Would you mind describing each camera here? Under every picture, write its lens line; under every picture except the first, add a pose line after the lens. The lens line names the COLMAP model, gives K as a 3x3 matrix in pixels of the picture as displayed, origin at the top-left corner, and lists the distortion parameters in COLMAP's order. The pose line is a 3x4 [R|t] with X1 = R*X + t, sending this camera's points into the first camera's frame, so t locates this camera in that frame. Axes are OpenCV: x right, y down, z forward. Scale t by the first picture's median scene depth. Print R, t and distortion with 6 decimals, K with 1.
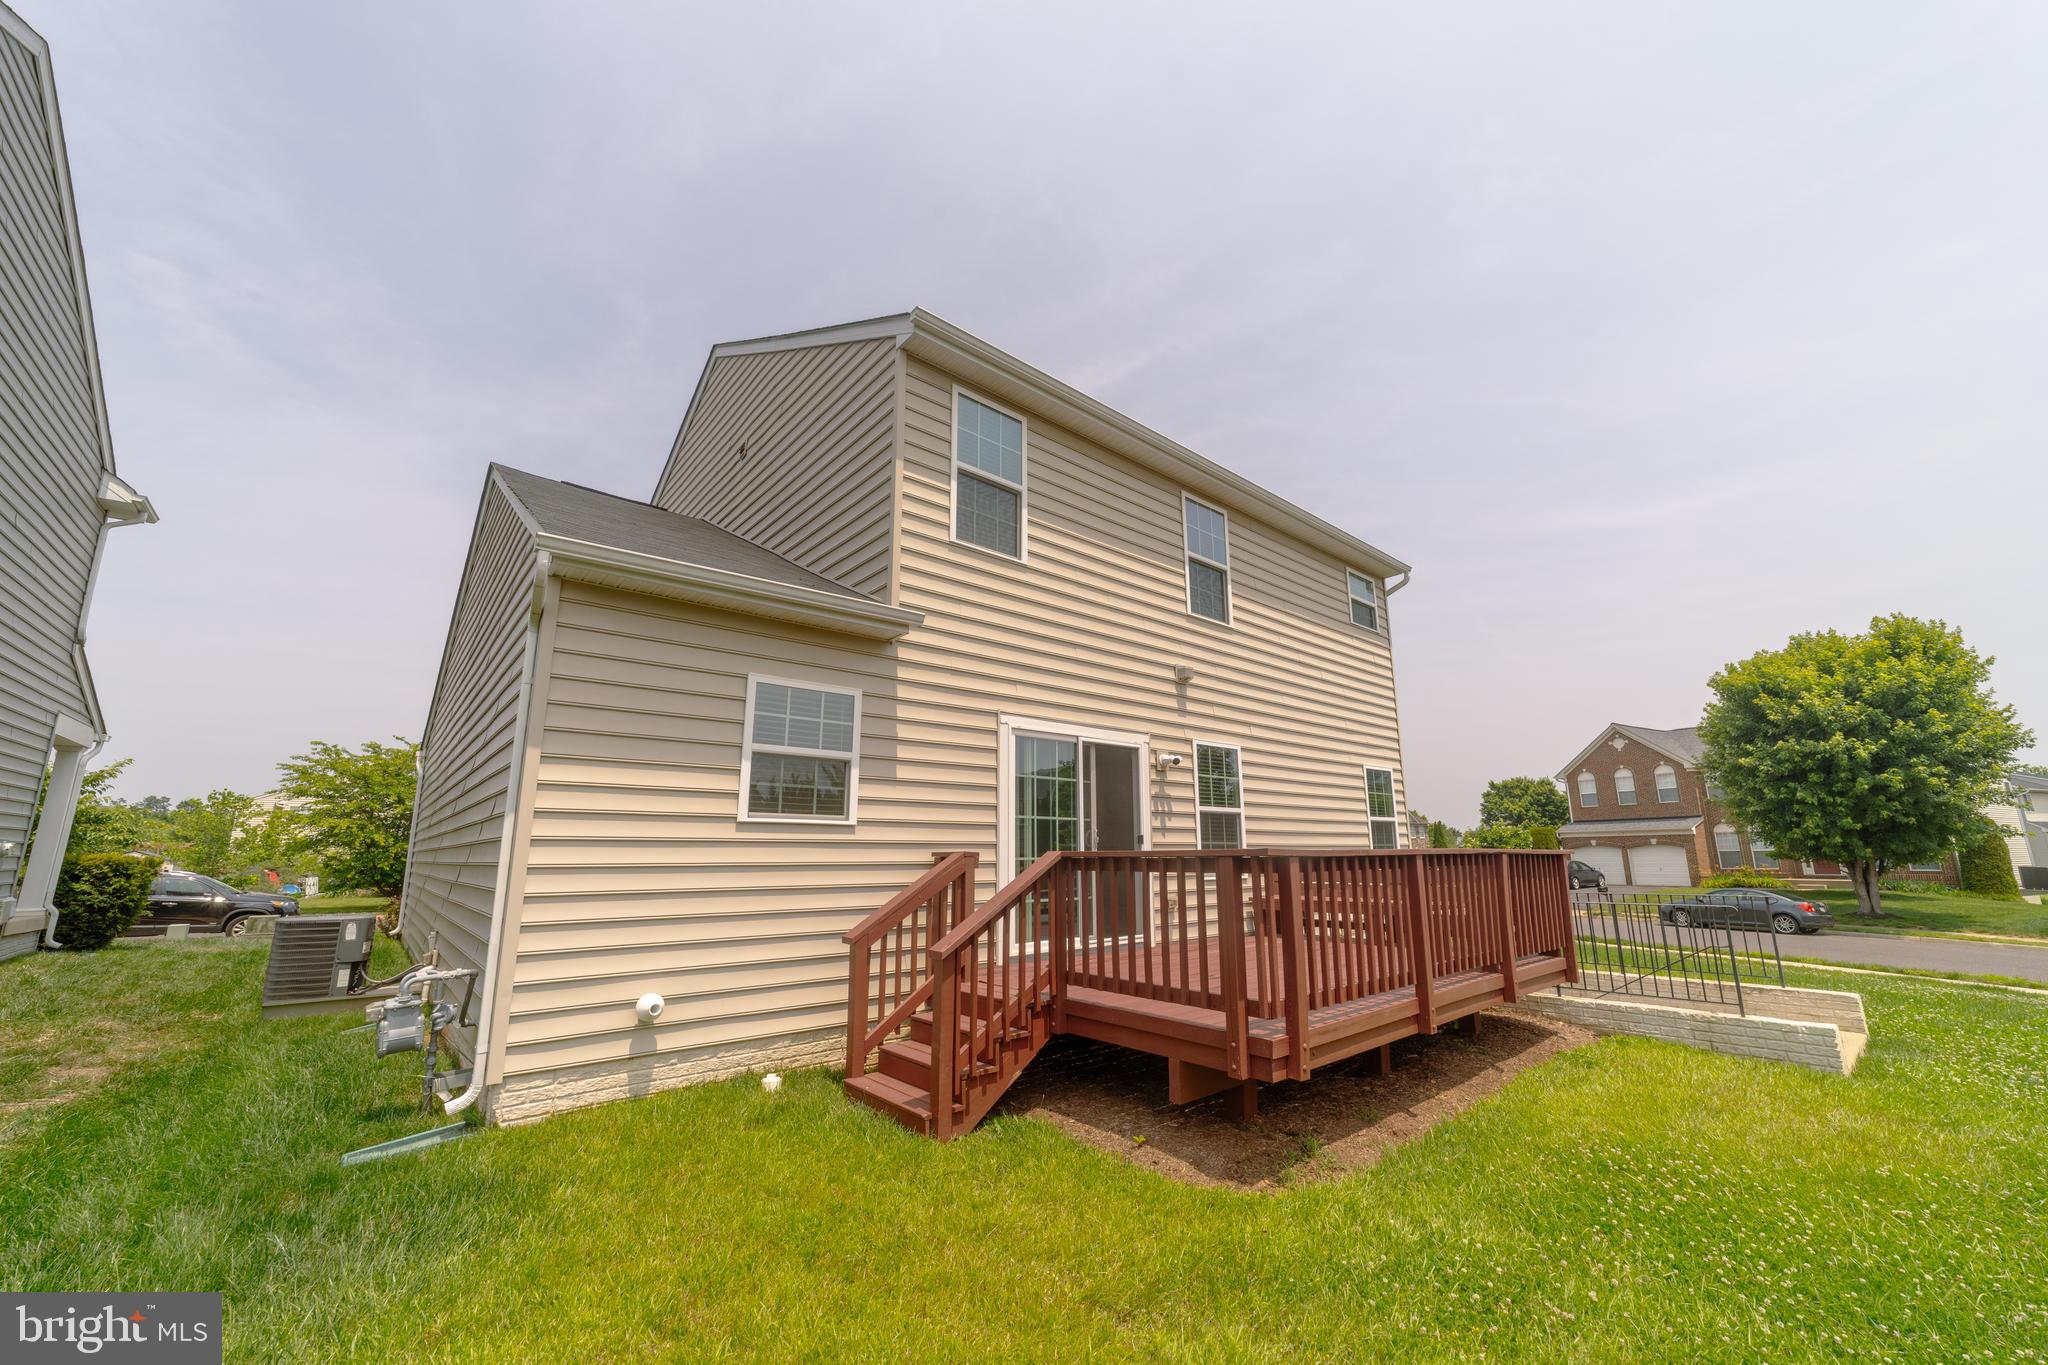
lens RADIAL K [[782.7, 0, 1027.2], [0, 782.7, 698.0], [0, 0, 1]] dist [-0.012467, 0.006085]
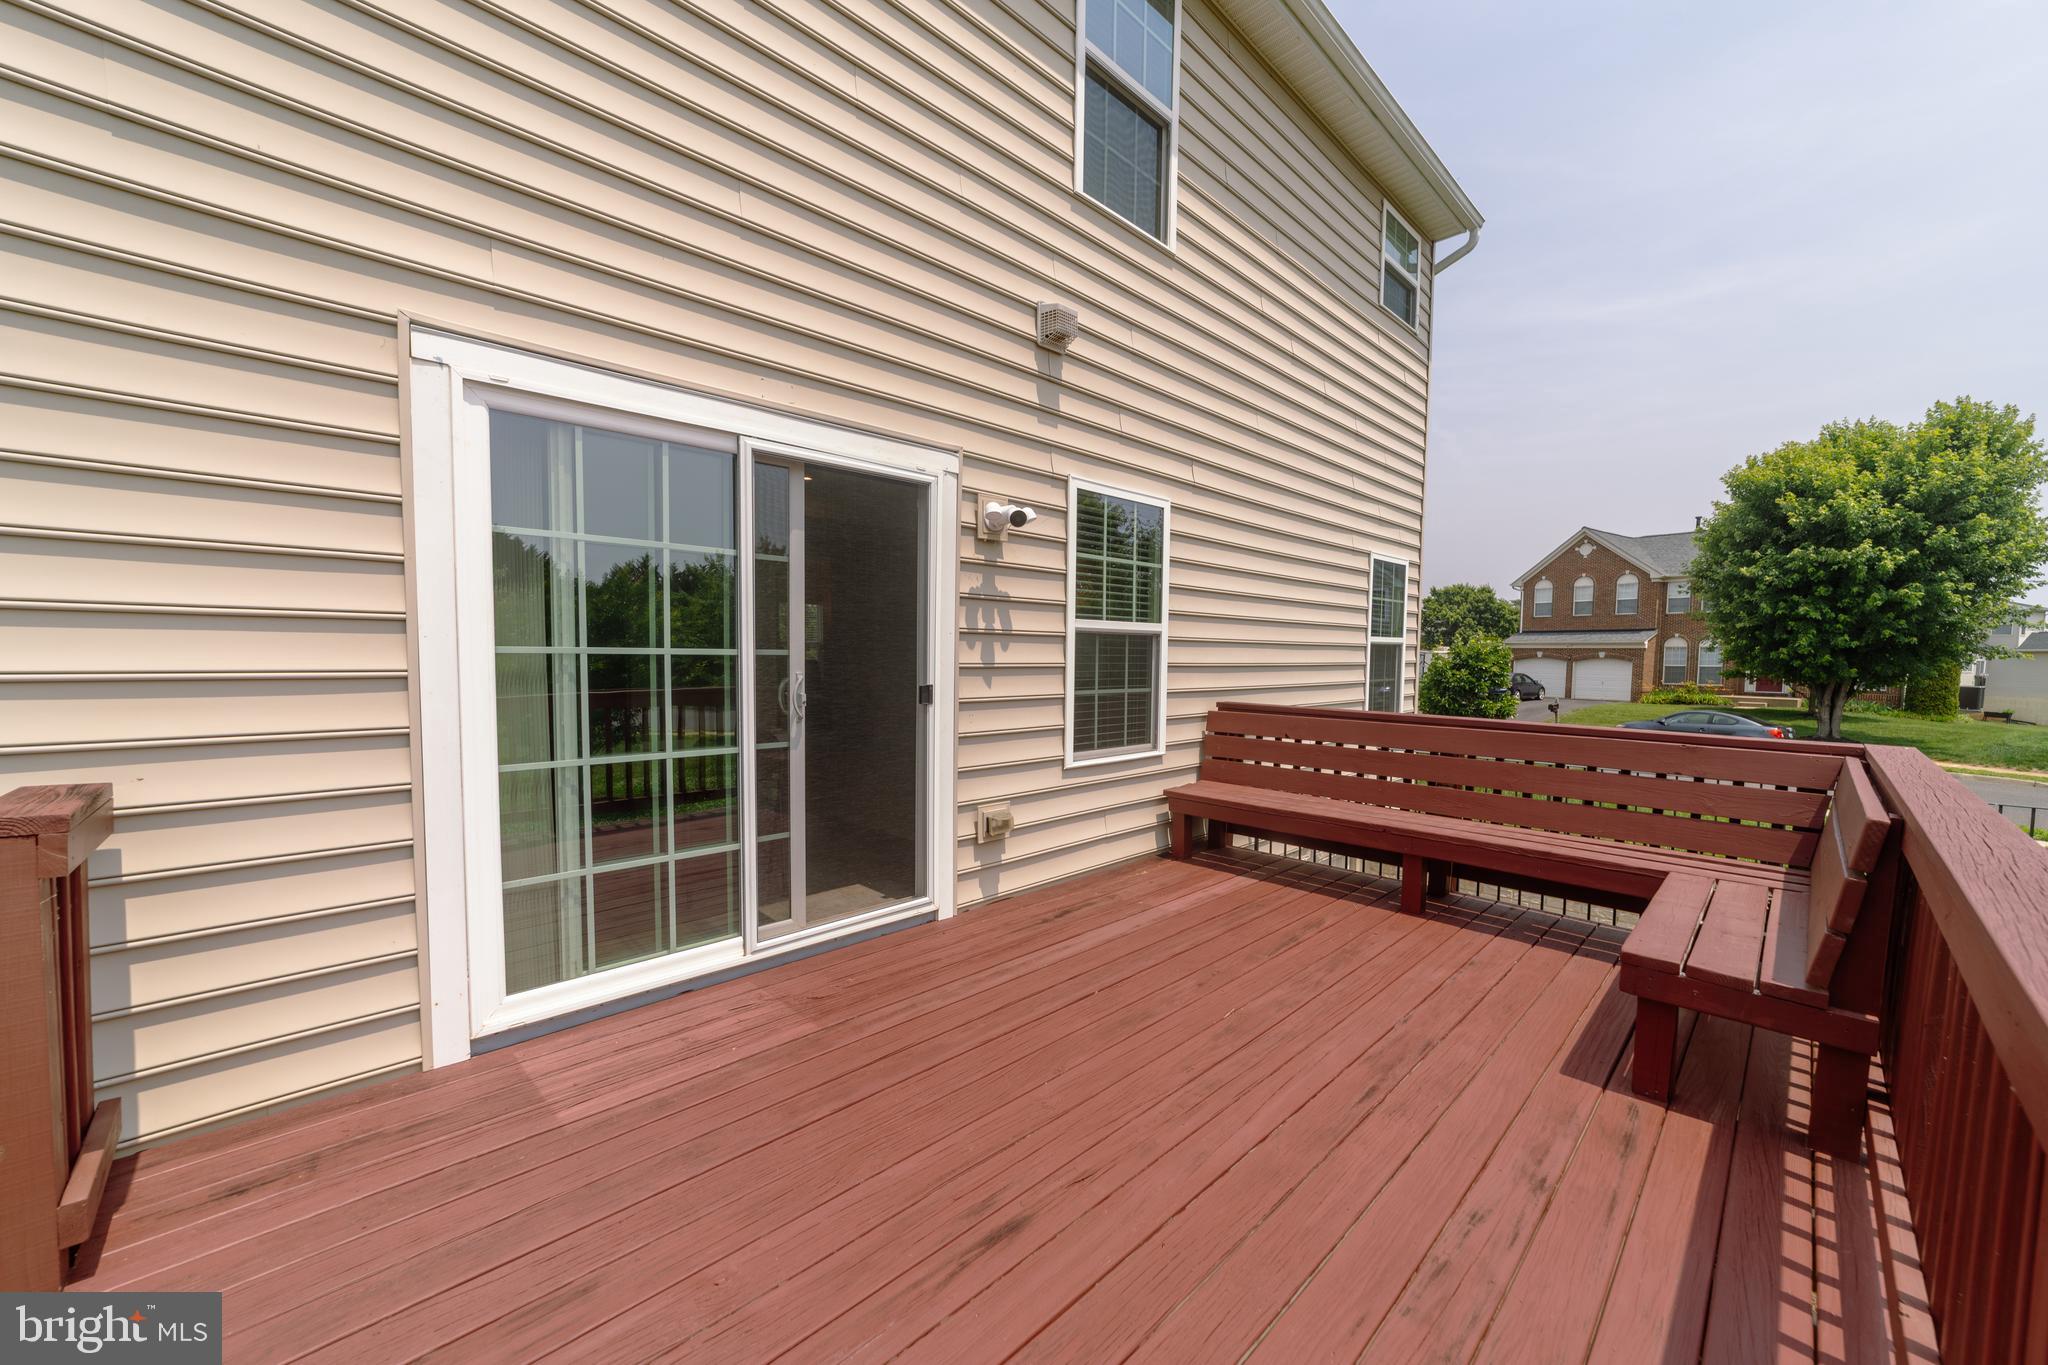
lens RADIAL K [[782.7, 0, 1027.2], [0, 782.7, 694.2], [0, 0, 1]] dist [-0.012467, 0.006085]
pose [[0.997302, 0.012585, 0.072327, 0.120432], [-0.030382, 0.967624, 0.250560, 0.048336], [-0.066832, -0.252081, 0.965395, 0.402892]]
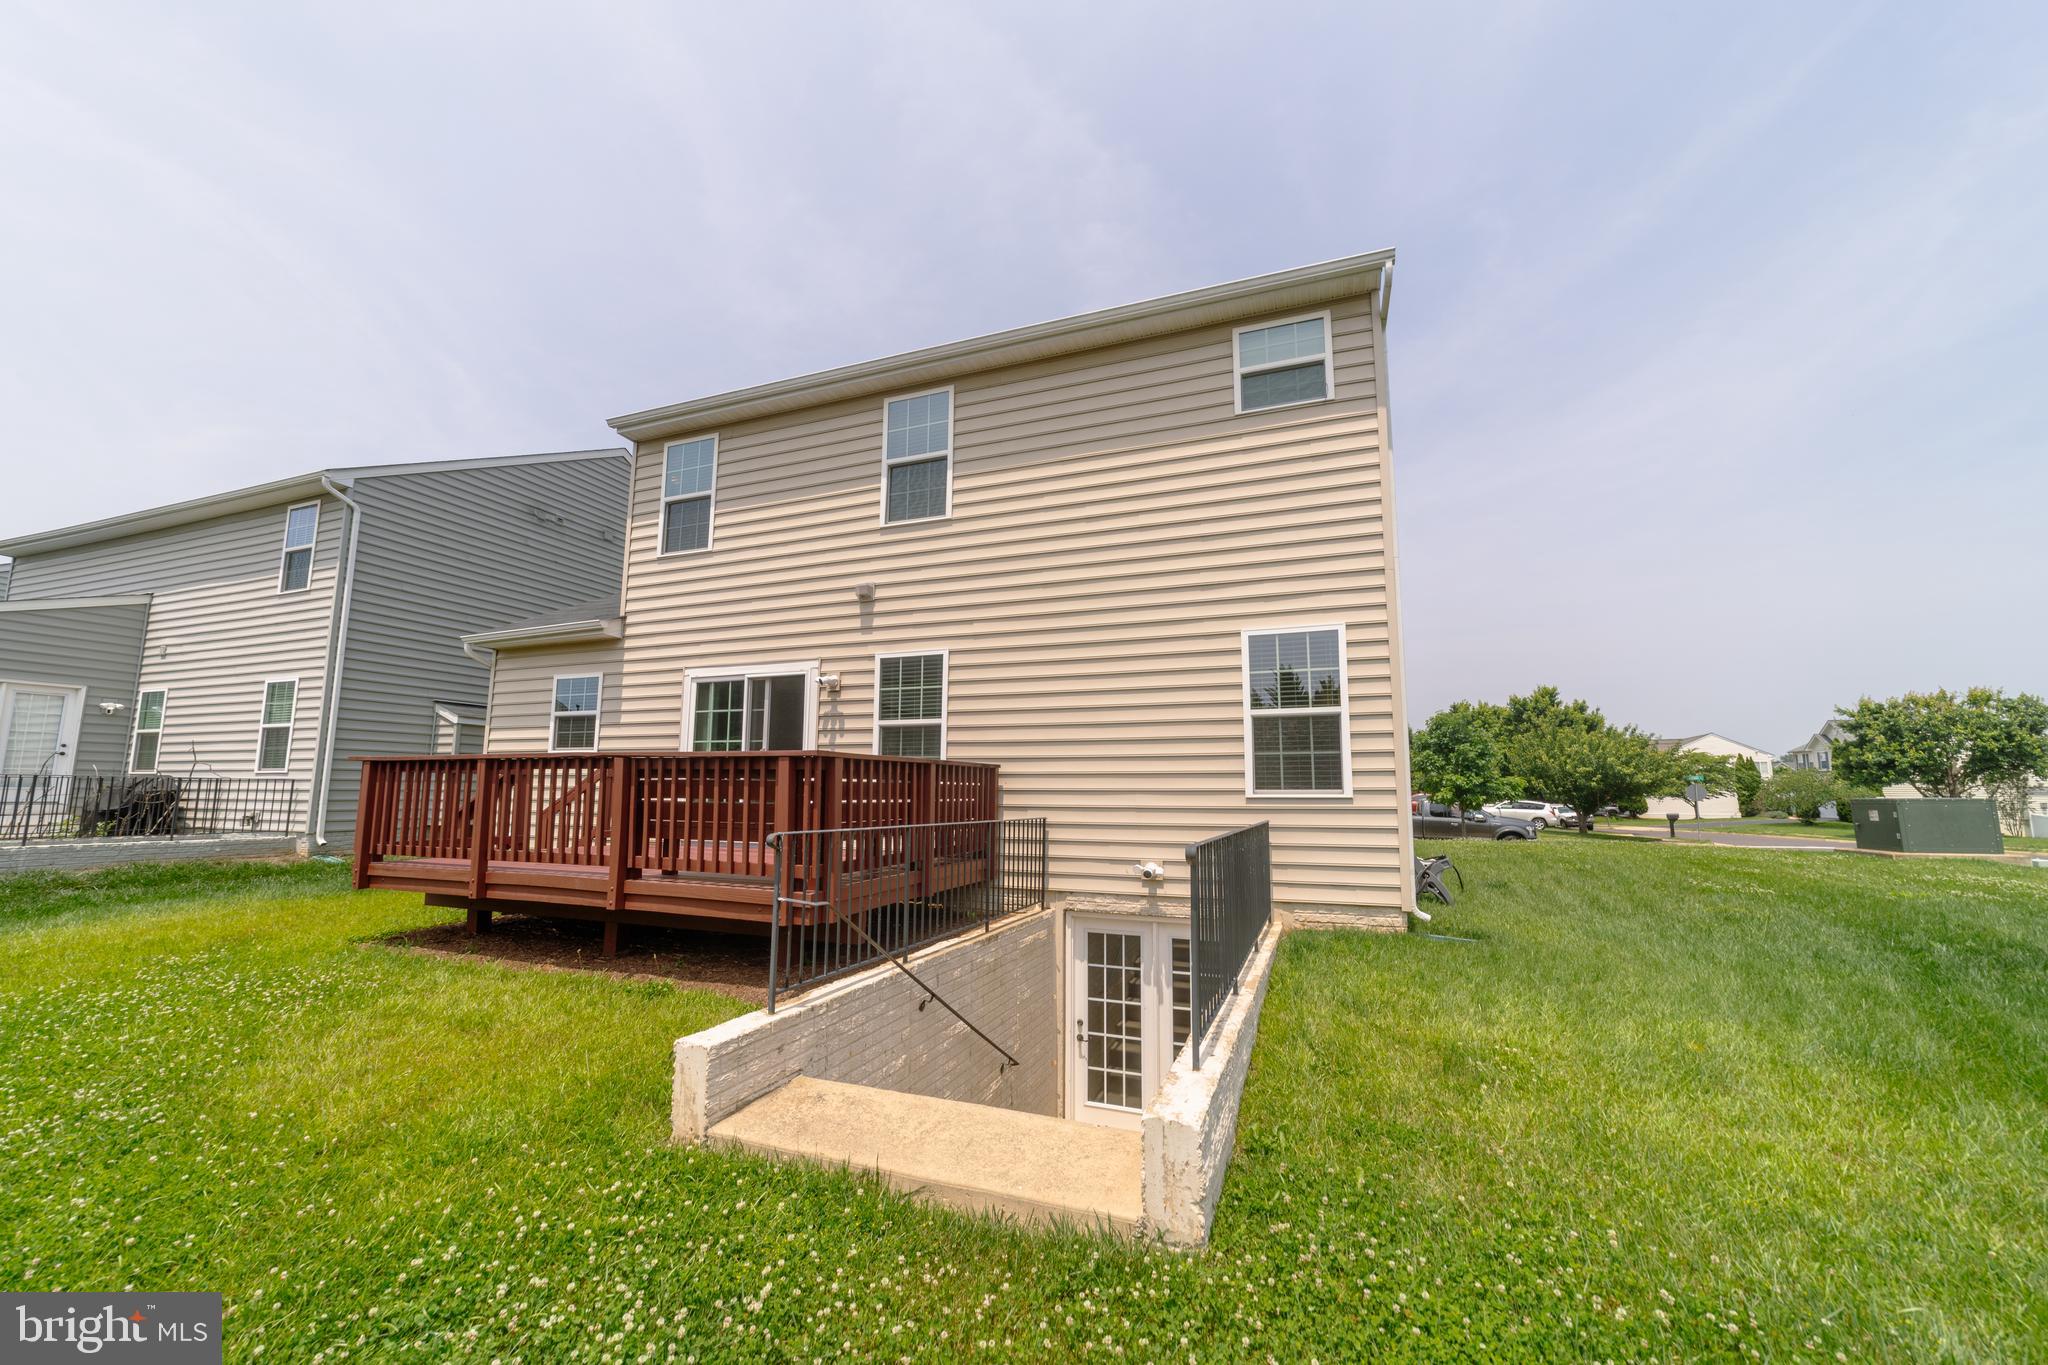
lens RADIAL K [[782.7, 0, 1018.8], [0, 782.7, 705.8], [0, 0, 1]] dist [-0.012467, 0.006085]
pose [[0.471045, -0.094178, -0.877067, 0.907879], [0.163344, 0.986401, -0.018191, 0.128742], [0.866853, -0.134695, 0.480023, 0.525048]]
